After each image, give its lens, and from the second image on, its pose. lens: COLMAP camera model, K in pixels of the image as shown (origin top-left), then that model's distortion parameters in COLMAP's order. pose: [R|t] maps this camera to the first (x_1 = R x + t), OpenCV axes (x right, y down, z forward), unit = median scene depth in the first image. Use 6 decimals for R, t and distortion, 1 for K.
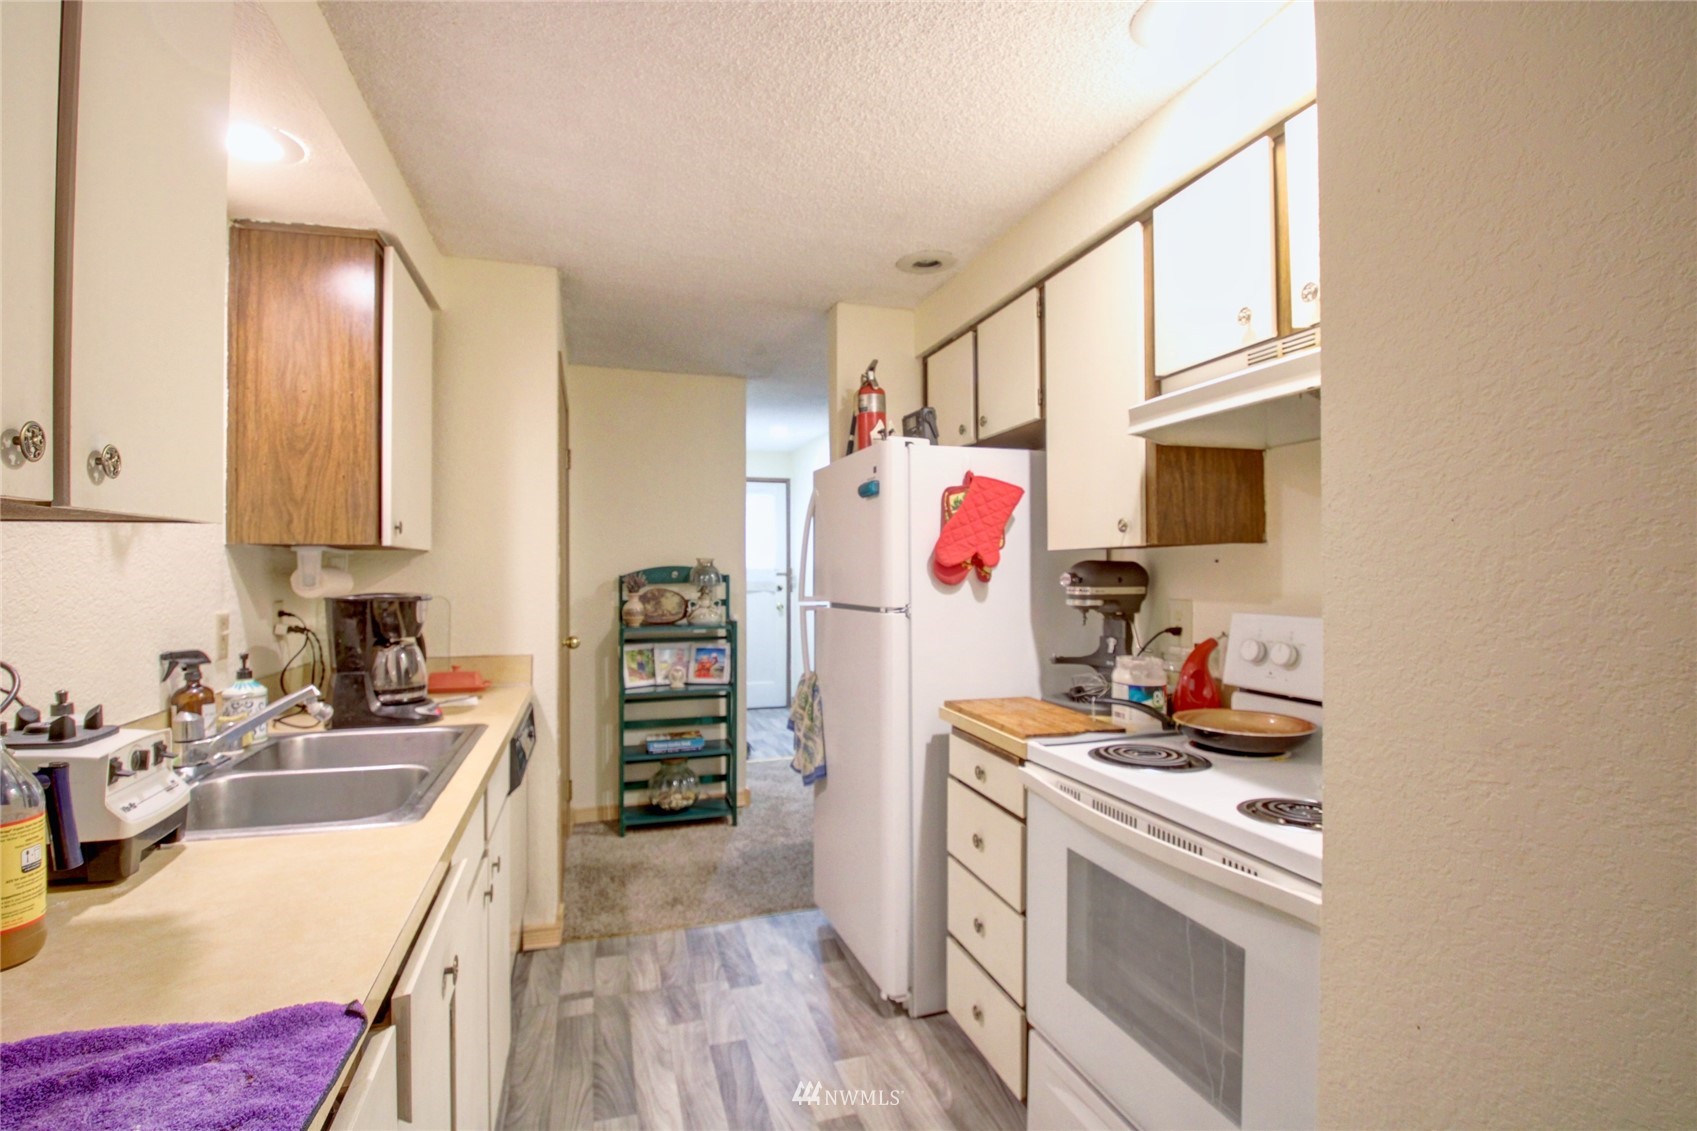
lens RADIAL K [[797.0, 0, 855.4], [0, 797.0, 563.0], [0, 0, 1]] dist [0.001954, -0.001399]
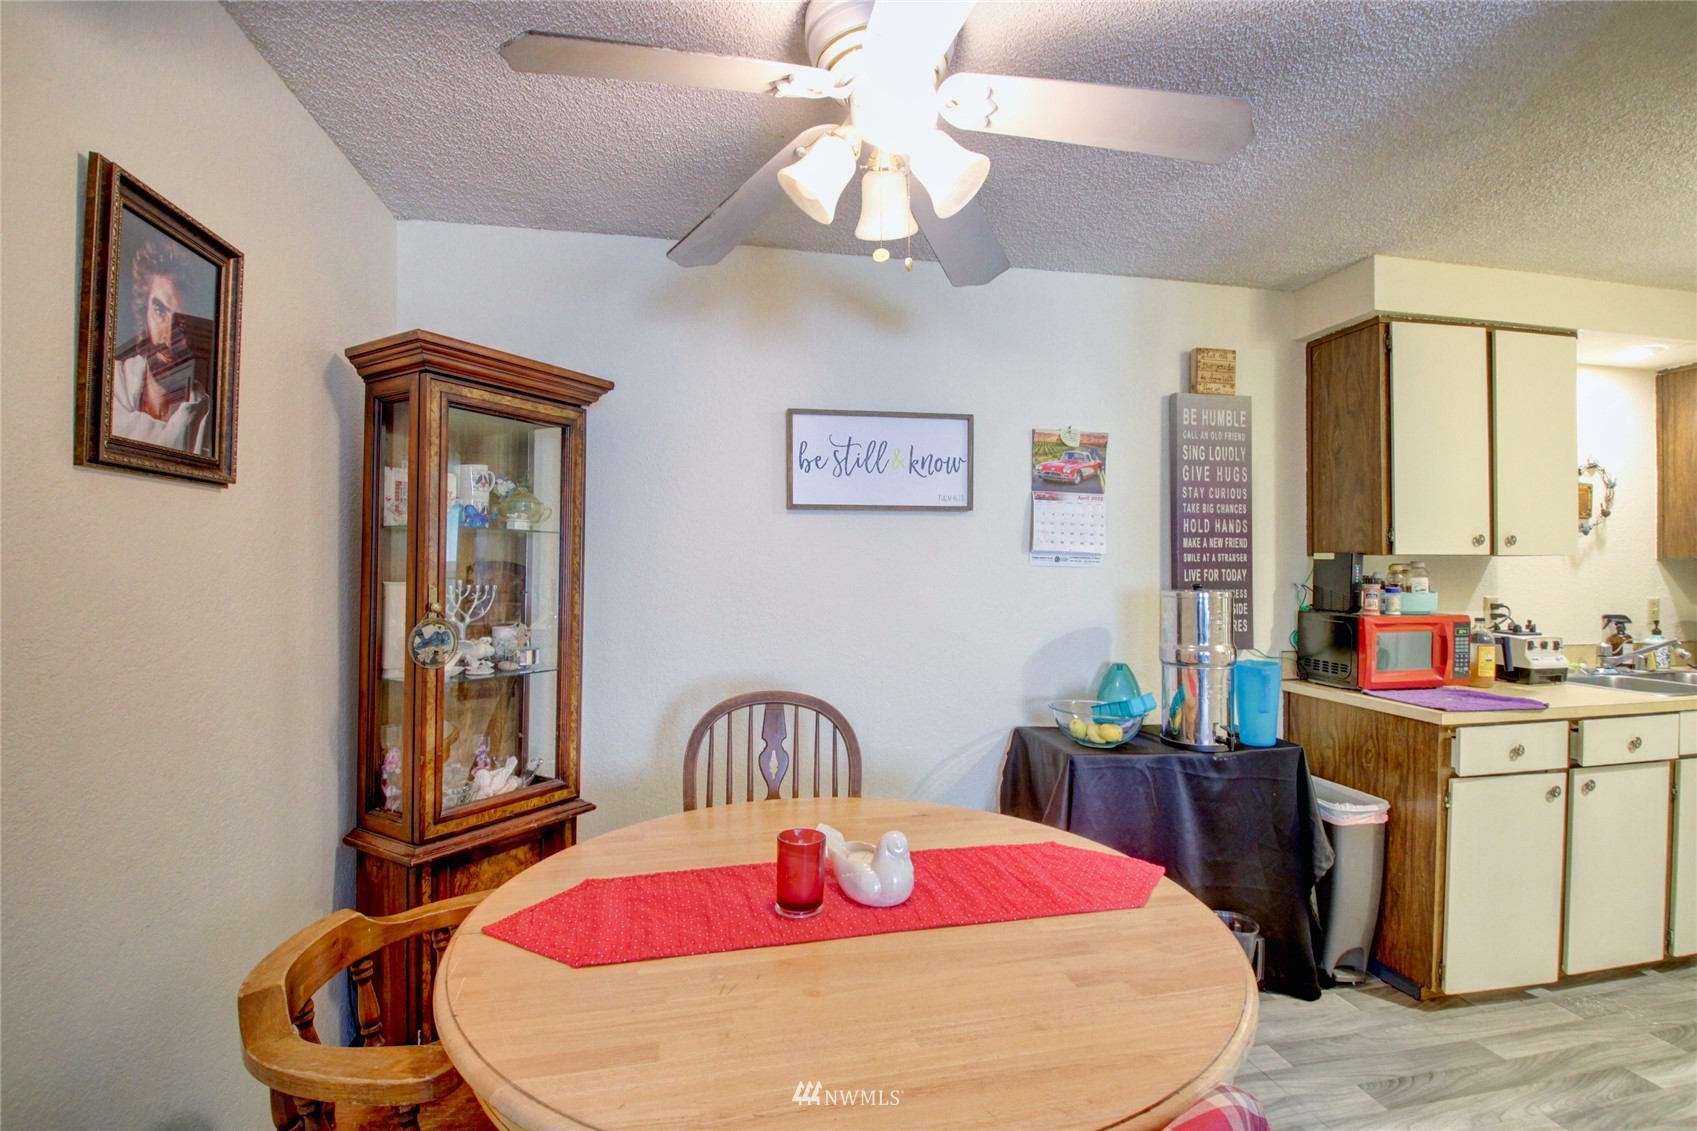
lens RADIAL K [[797.0, 0, 849.1], [0, 797.0, 560.5], [0, 0, 1]] dist [0.001954, -0.001399]
pose [[-0.094206, -0.002370, -0.995550, 1.257248], [0.003725, 0.999989, -0.002733, -0.024227], [0.995546, -0.003966, -0.094196, -0.673148]]
